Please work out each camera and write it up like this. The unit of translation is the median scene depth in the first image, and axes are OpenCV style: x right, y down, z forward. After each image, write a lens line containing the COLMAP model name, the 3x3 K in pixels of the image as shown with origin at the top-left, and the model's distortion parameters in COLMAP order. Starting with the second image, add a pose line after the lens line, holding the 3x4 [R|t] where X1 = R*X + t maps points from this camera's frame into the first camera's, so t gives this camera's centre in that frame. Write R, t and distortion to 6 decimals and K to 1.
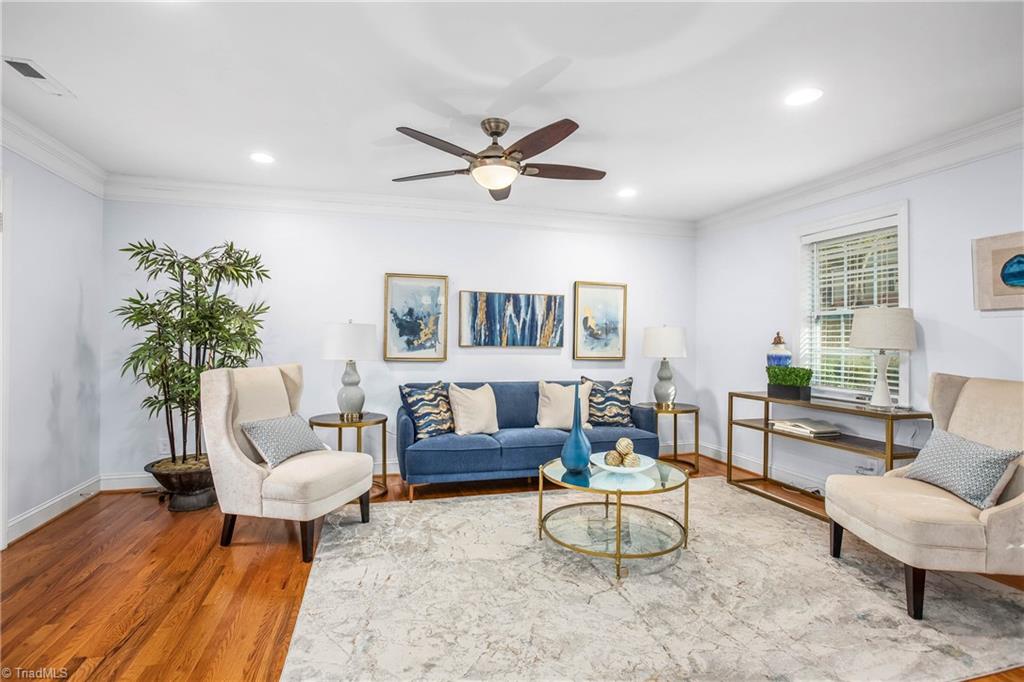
lens RADIAL K [[479.1, 0, 509.8], [0, 479.1, 333.5], [0, 0, 1]] dist [-0.028224, 0.009102]
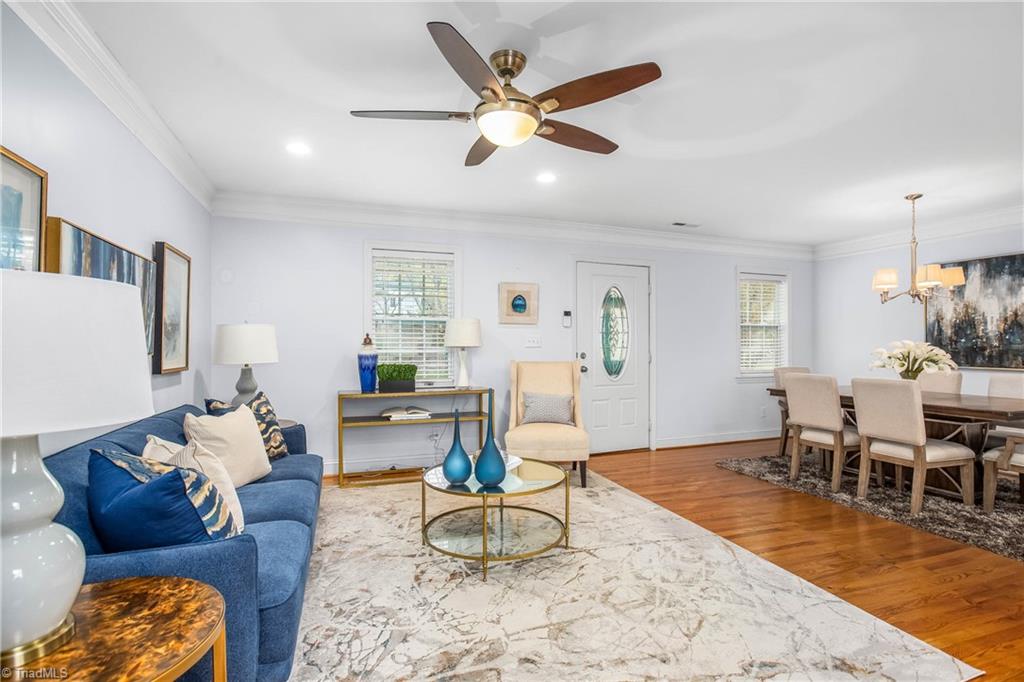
lens RADIAL K [[479.1, 0, 541.2], [0, 479.1, 340.9], [0, 0, 1]] dist [-0.028224, 0.009102]
pose [[-0.067060, -0.001443, 0.997748, -0.542787], [-0.013243, 0.999912, 0.000556, 0.008735], [-0.997661, -0.013175, -0.067074, 0.679542]]
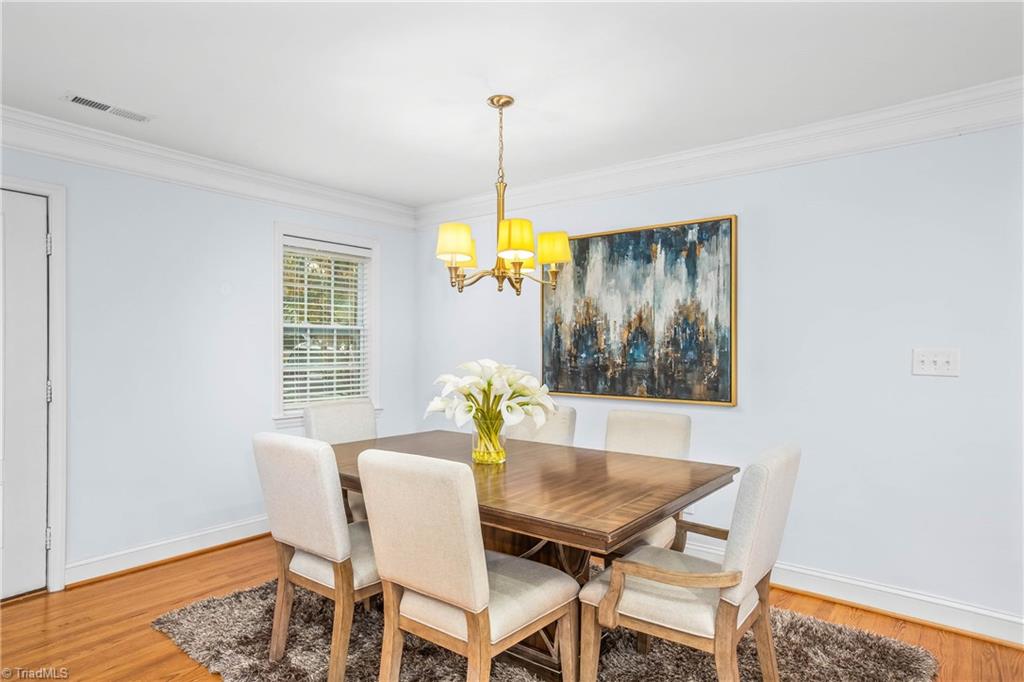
lens RADIAL K [[574.0, 0, 507.9], [0, 574.0, 346.1], [0, 0, 1]] dist [-0.022161, 0.004363]
pose [[-0.569963, -0.002119, 0.821667, -0.292833], [-0.014836, 0.999860, -0.007713, -0.004891], [-0.821536, -0.016587, -0.569915, 0.368860]]
